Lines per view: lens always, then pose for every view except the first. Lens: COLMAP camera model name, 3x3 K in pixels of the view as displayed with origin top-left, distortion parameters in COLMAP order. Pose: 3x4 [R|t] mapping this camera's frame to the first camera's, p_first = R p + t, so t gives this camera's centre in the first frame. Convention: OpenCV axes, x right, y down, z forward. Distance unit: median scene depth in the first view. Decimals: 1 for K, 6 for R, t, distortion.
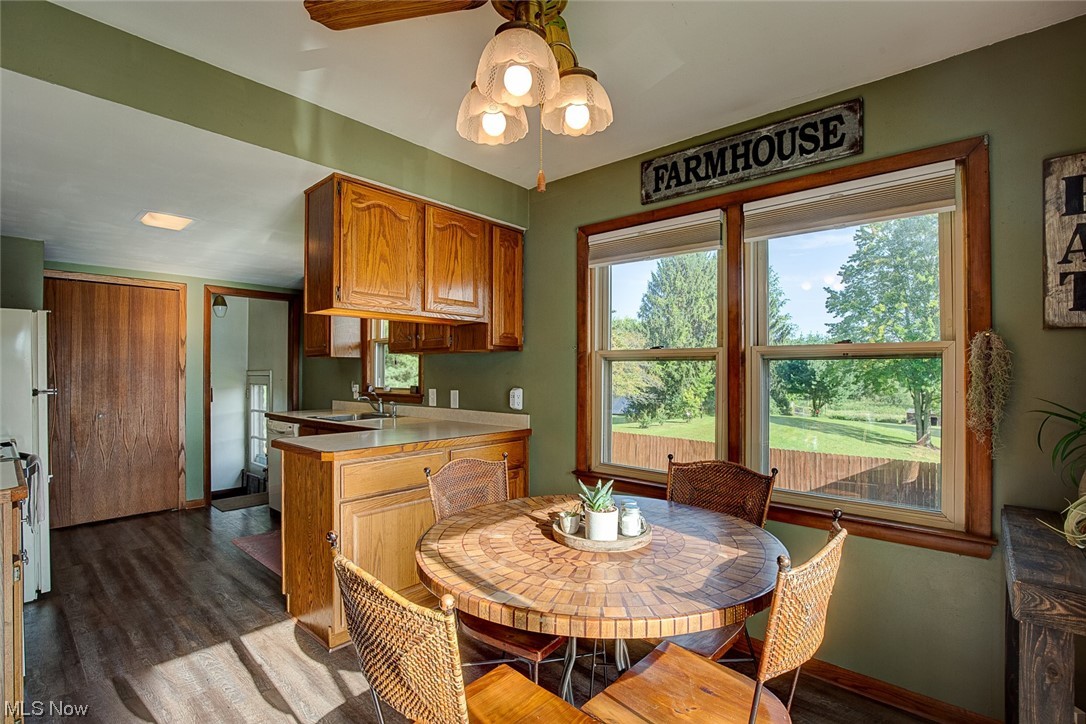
lens RADIAL K [[499.9, 0, 550.7], [0, 499.9, 369.7], [0, 0, 1]] dist [-0.036998, 0.007818]
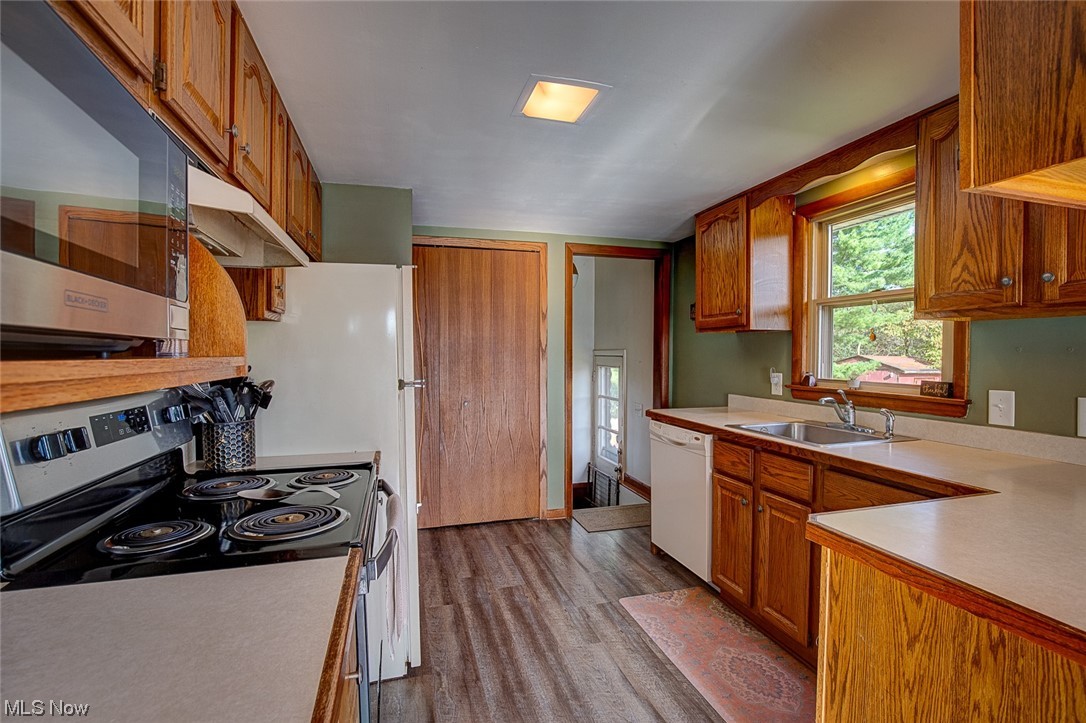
lens RADIAL K [[504.2, 0, 545.0], [0, 504.2, 363.4], [0, 0, 1]] dist [-0.044864, 0.007758]
pose [[0.841502, 0.014253, -0.540066, -0.456449], [0.003457, 0.999489, 0.031766, -0.005515], [0.540243, -0.028598, 0.841023, 0.459308]]
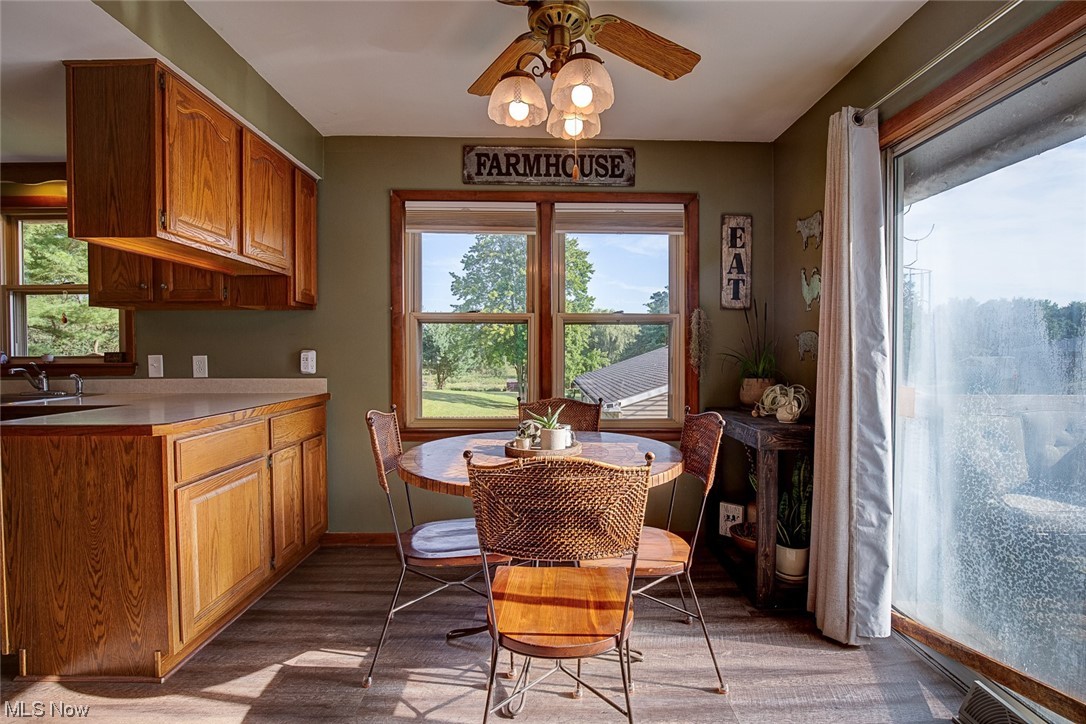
lens RADIAL K [[501.6, 0, 557.5], [0, 501.6, 362.3], [0, 0, 1]] dist [-0.034638, 0.007678]
pose [[0.737988, -0.017976, 0.674574, -0.373709], [-0.002280, 0.999573, 0.029130, 0.033572], [-0.674810, -0.023035, 0.737632, 0.014648]]
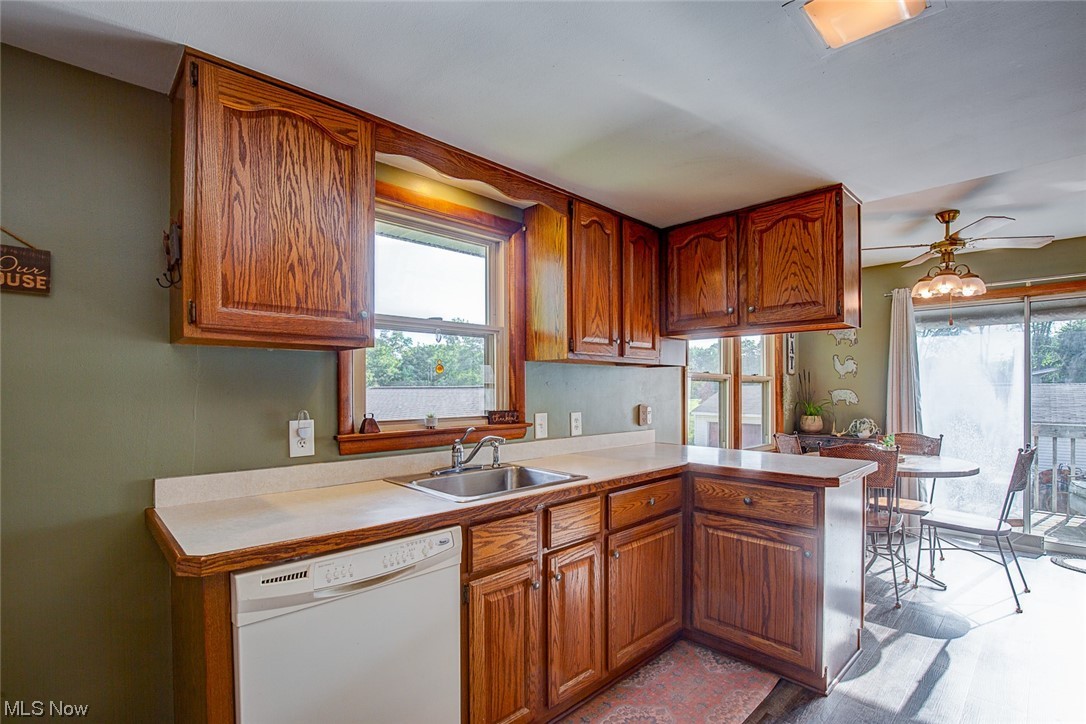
lens RADIAL K [[501.8, 0, 543.6], [0, 501.8, 392.7], [0, 0, 1]] dist [-0.034340, 0.000189]
pose [[0.086987, -0.007071, 0.996184, -1.174681], [-0.006892, 0.999947, 0.007700, 0.007563], [-0.996186, -0.007535, 0.086934, 1.202887]]
